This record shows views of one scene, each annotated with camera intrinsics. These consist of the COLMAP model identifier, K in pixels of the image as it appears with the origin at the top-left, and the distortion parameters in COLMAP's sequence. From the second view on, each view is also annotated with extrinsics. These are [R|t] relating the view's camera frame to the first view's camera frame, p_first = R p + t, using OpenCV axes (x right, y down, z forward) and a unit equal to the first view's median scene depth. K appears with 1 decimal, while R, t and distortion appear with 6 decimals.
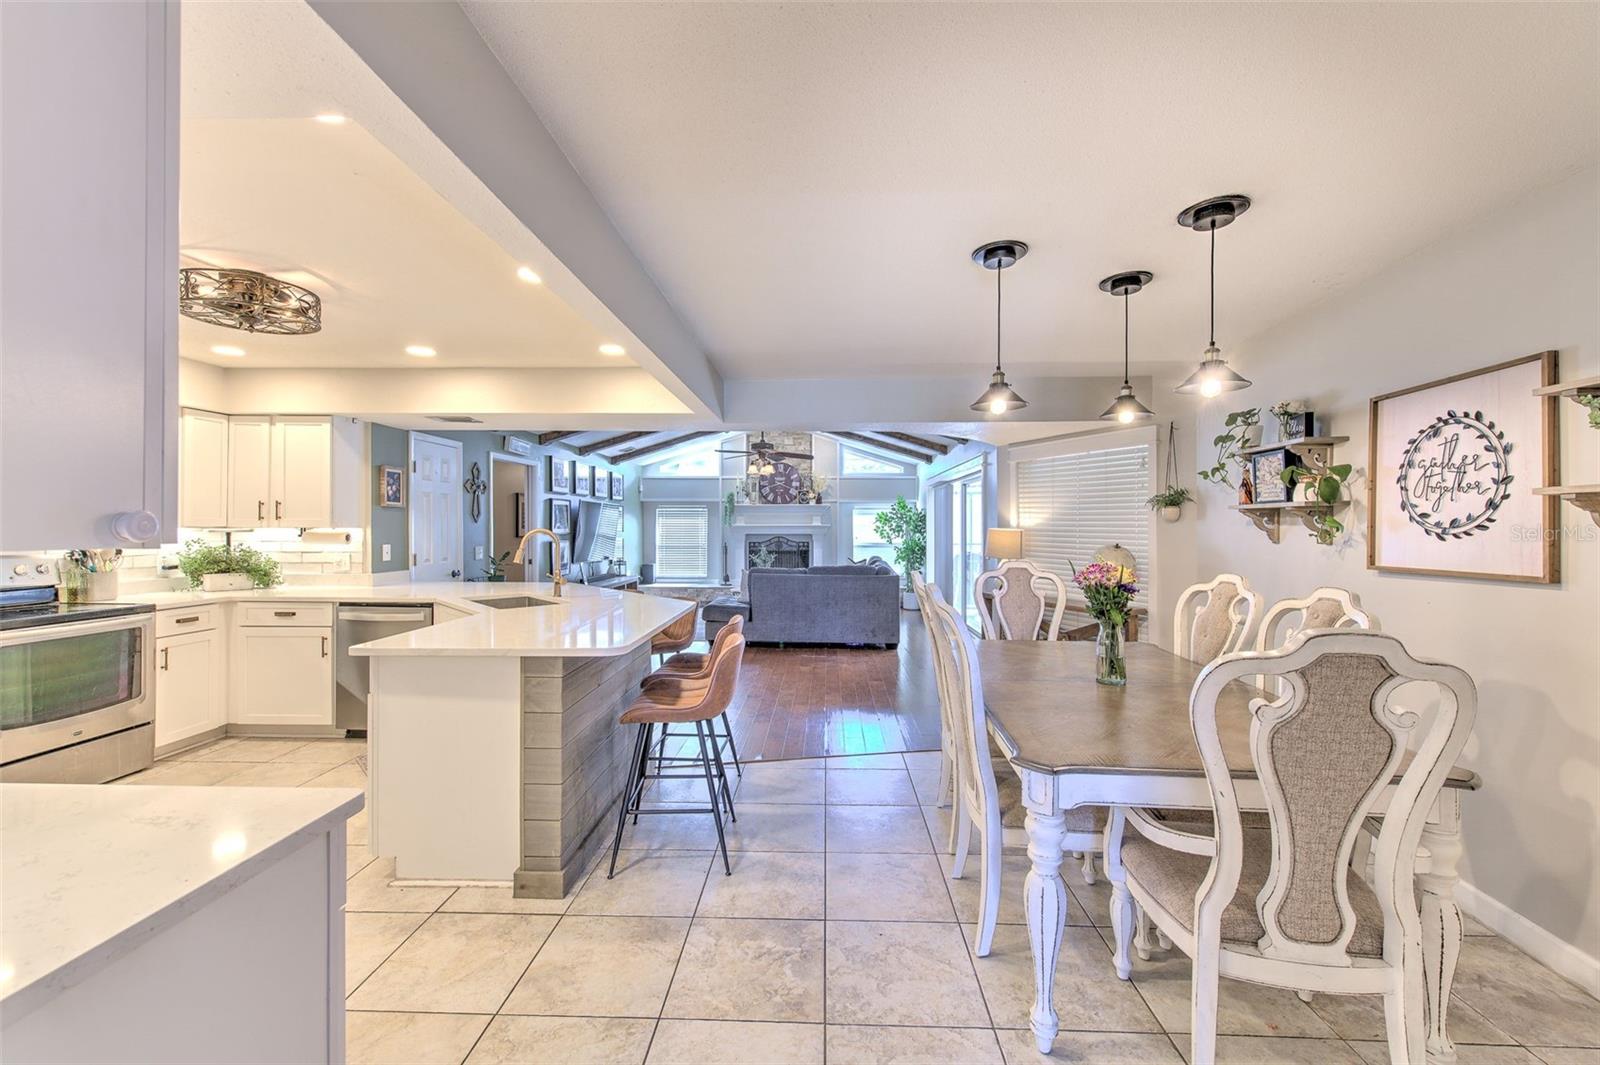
lens RADIAL K [[630.9, 0, 798.6], [0, 630.9, 528.7], [0, 0, 1]] dist [0.001282, -0.000087]
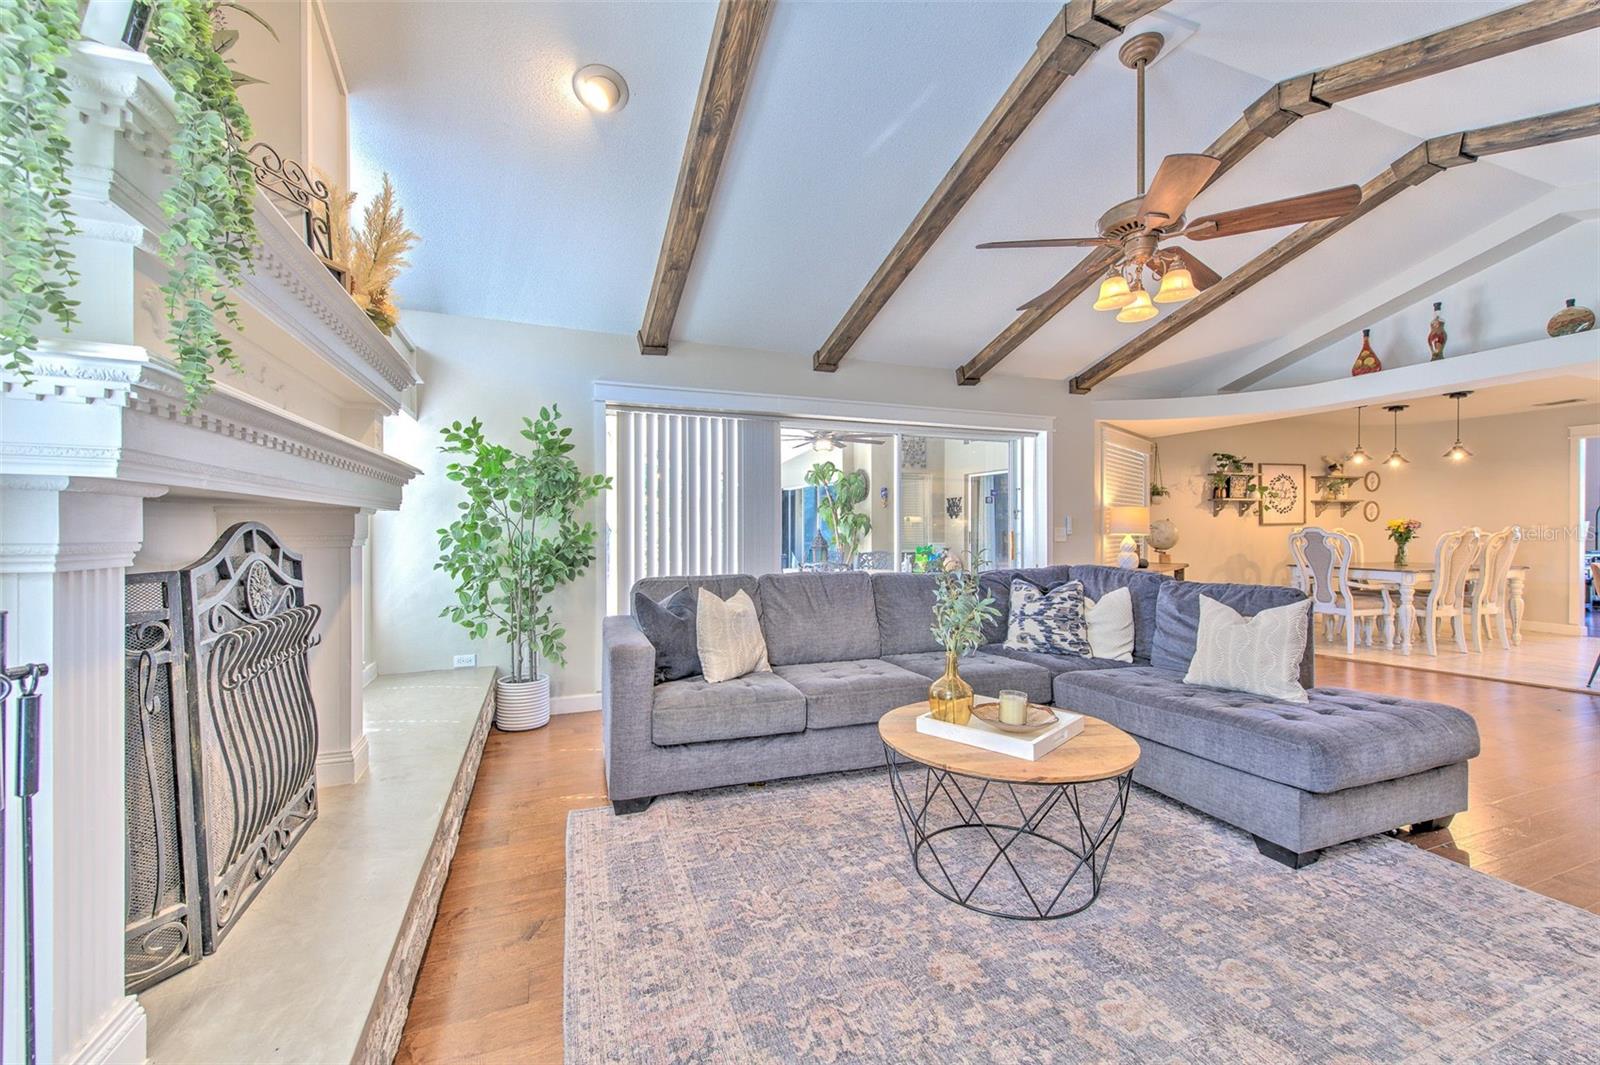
lens RADIAL K [[630.9, 0, 798.6], [0, 630.9, 528.7], [0, 0, 1]] dist [0.001282, -0.000087]
pose [[-0.392566, -0.000175, 0.919724, -0.924893], [0.007957, 0.999962, 0.003586, 0.061120], [-0.919690, 0.008726, -0.392549, 4.299016]]
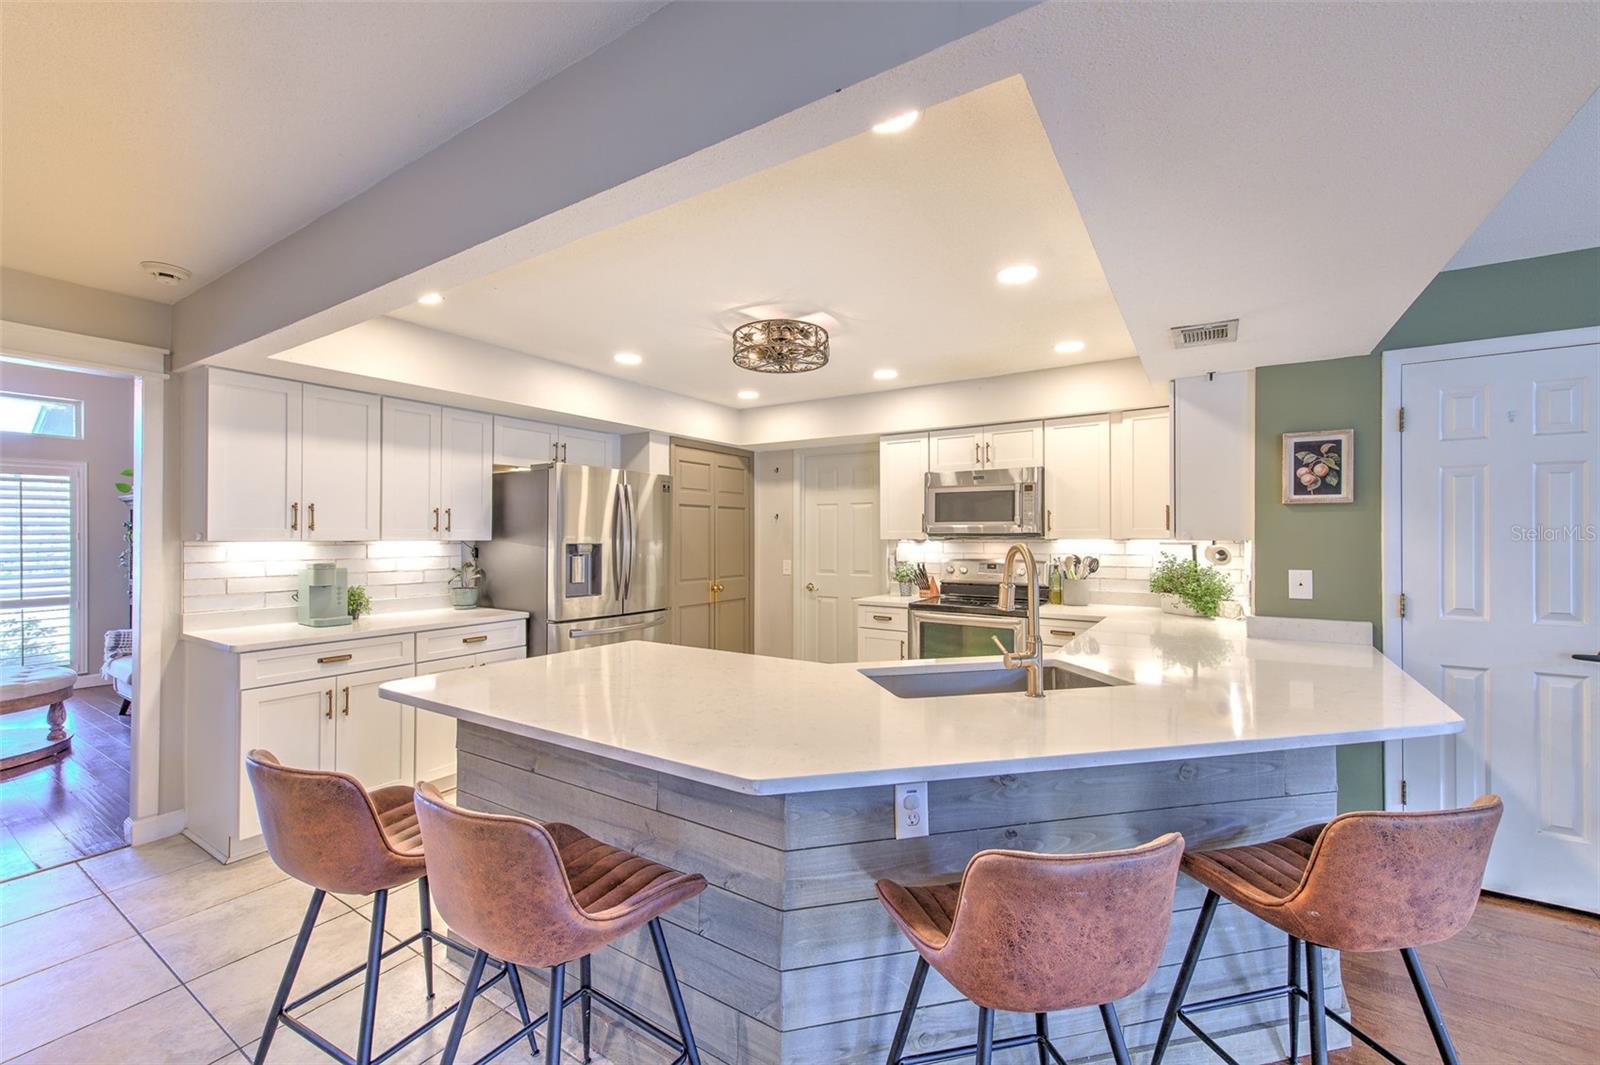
lens RADIAL K [[630.9, 0, 798.6], [0, 630.9, 528.7], [0, 0, 1]] dist [0.001282, -0.000087]
pose [[-0.508955, -0.010912, -0.860724, 0.137229], [-0.005838, 0.999940, -0.009224, -0.008621], [0.860773, 0.000330, -0.508988, 1.740833]]
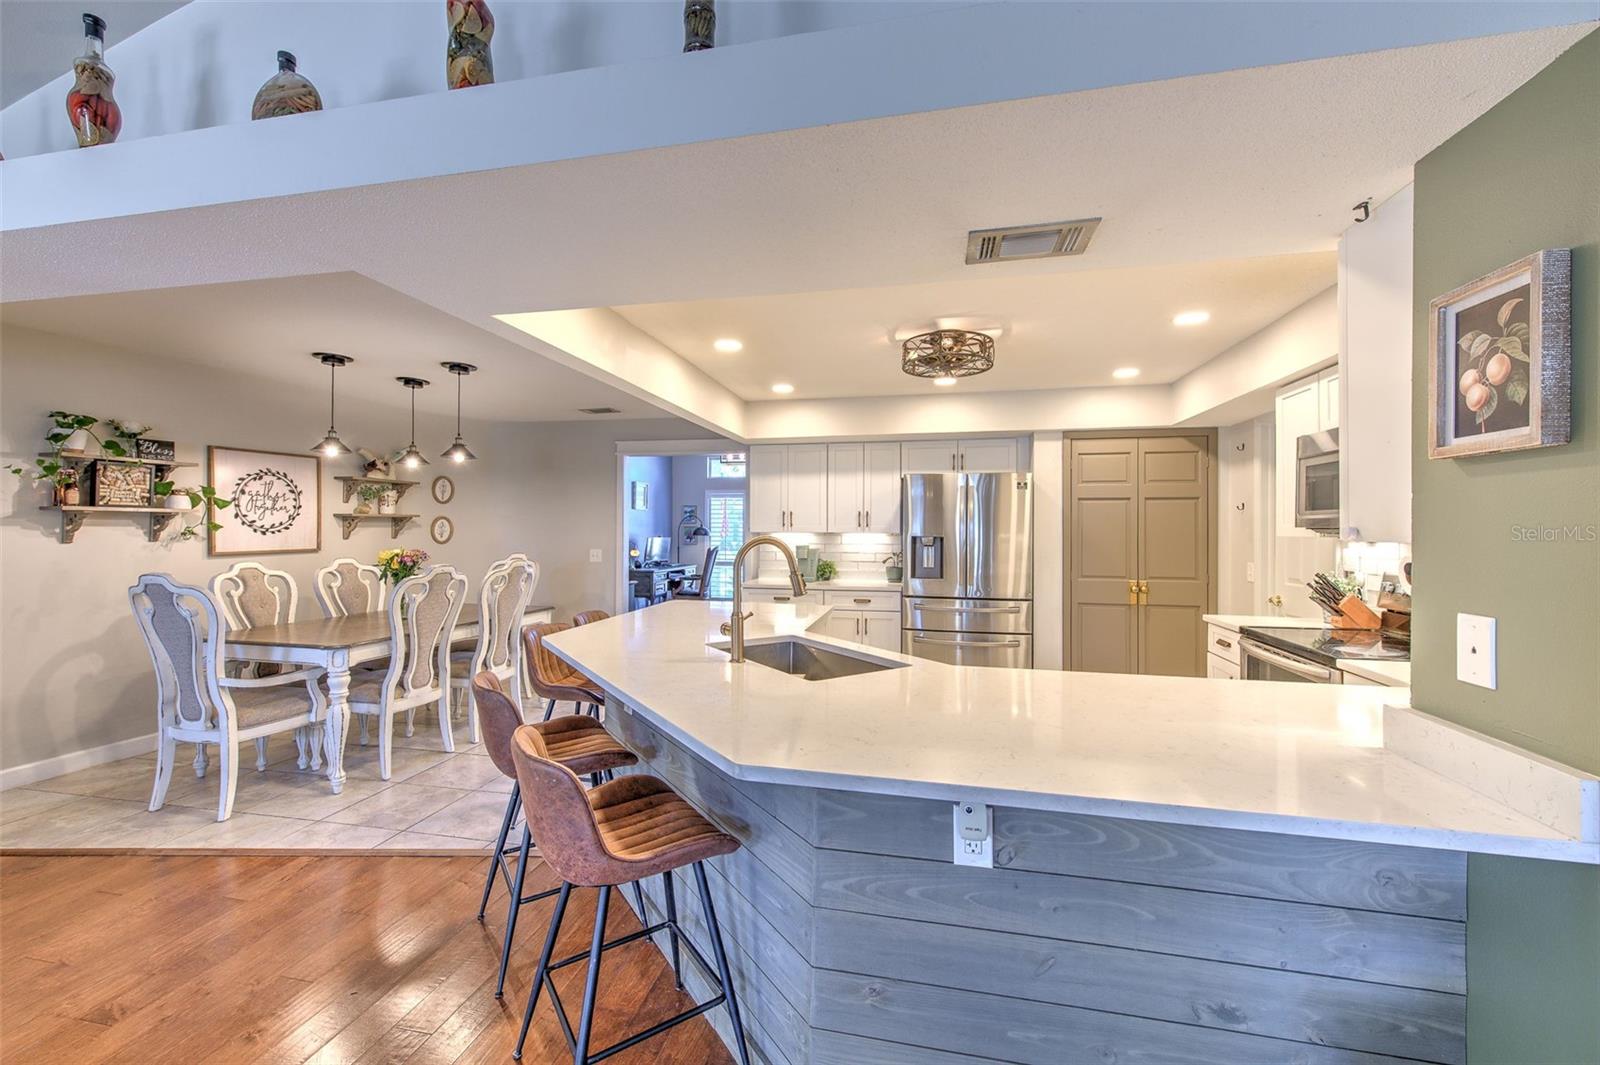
lens RADIAL K [[630.9, 0, 798.6], [0, 630.9, 528.7], [0, 0, 1]] dist [0.001282, -0.000087]
pose [[-0.985173, -0.004473, 0.171503, -0.855106], [-0.003639, 0.999980, 0.005179, -0.015539], [-0.171523, 0.004479, -0.985170, 2.475124]]
